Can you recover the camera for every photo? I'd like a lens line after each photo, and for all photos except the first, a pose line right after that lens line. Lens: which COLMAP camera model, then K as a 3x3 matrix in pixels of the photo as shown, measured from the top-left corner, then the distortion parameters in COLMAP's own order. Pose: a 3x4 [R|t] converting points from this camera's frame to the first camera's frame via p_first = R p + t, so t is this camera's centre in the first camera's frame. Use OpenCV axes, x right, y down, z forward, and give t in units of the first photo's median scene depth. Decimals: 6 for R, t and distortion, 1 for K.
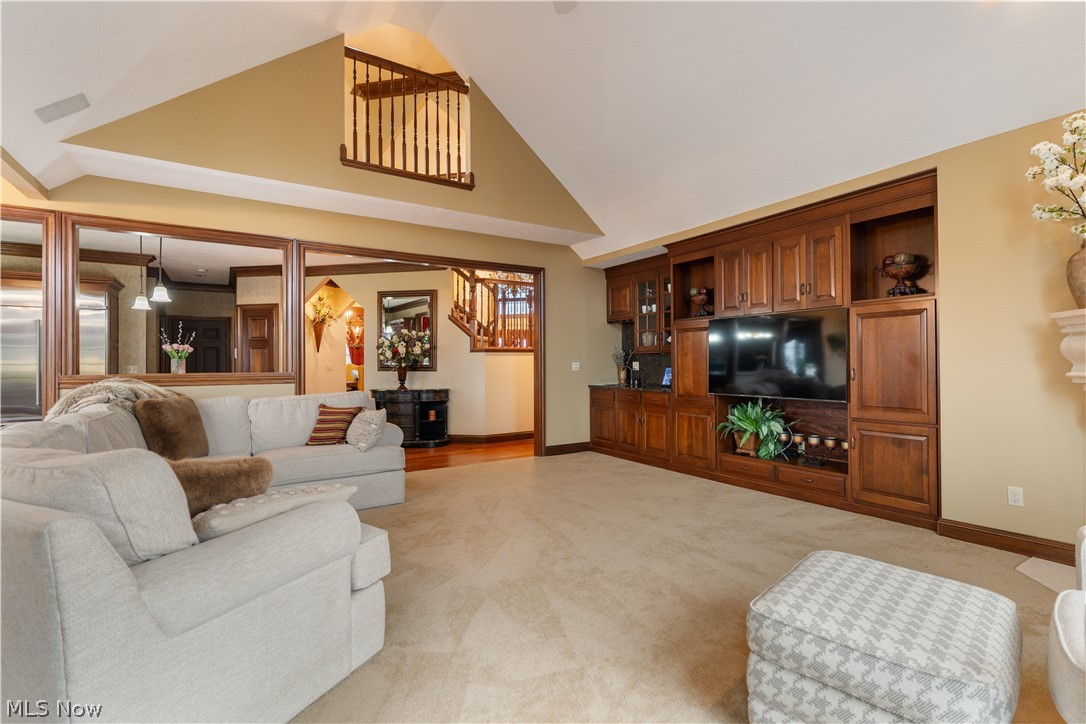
lens RADIAL K [[488.4, 0, 543.3], [0, 488.4, 361.2], [0, 0, 1]] dist [-0.016019, 0.000682]
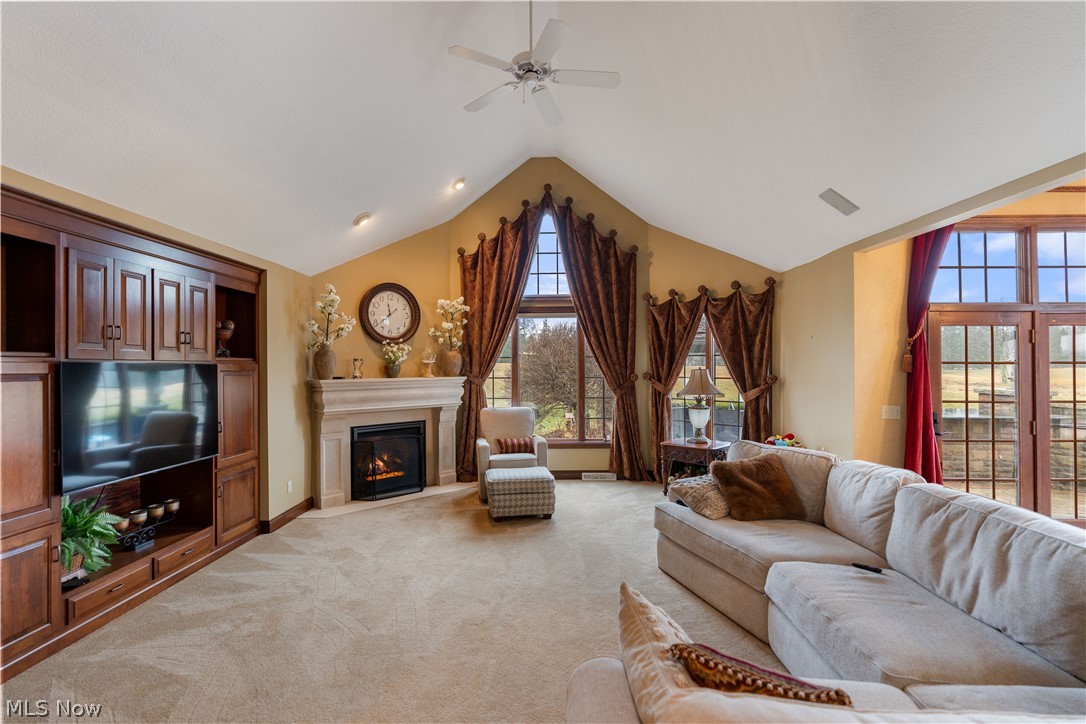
lens RADIAL K [[488.4, 0, 538.3], [0, 488.4, 364.2], [0, 0, 1]] dist [-0.016019, 0.000682]
pose [[-0.817953, 0.012318, 0.575154, -0.556079], [0.007641, 0.999915, -0.010549, -0.096618], [-0.575235, -0.004234, -0.817977, 1.499739]]
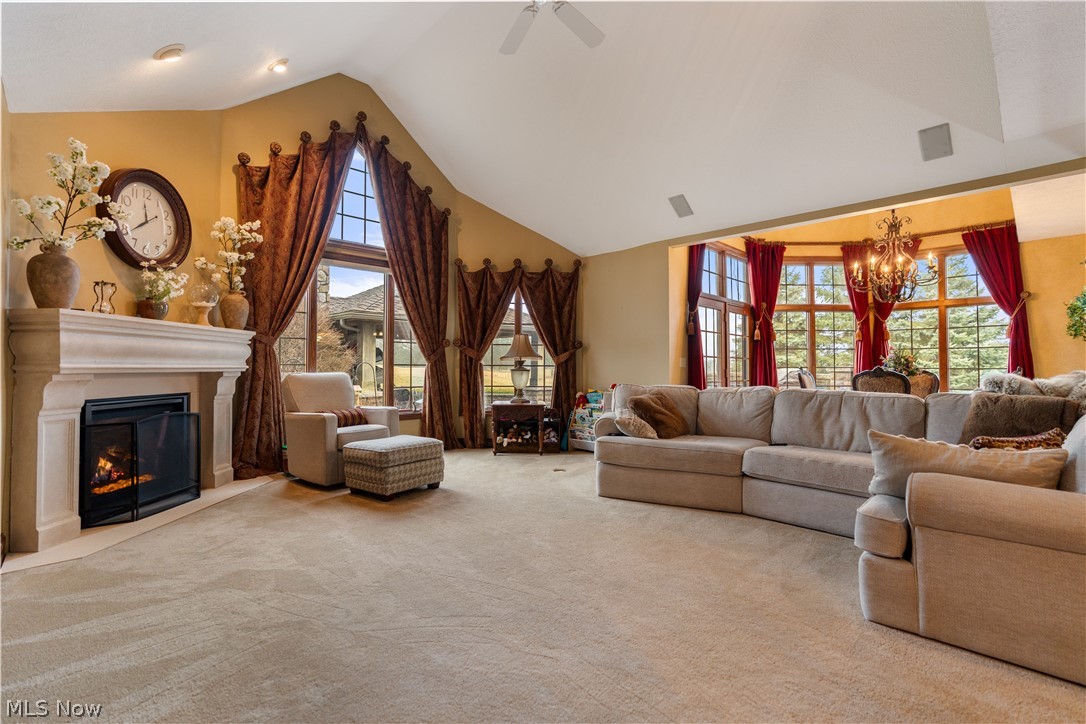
lens RADIAL K [[488.4, 0, 540.3], [0, 488.4, 359.0], [0, 0, 1]] dist [-0.016019, 0.000682]
pose [[-0.980837, -0.001631, -0.194824, 0.170059], [0.003145, 0.999702, -0.024200, 0.029822], [0.194805, -0.024349, -0.980540, 1.596276]]
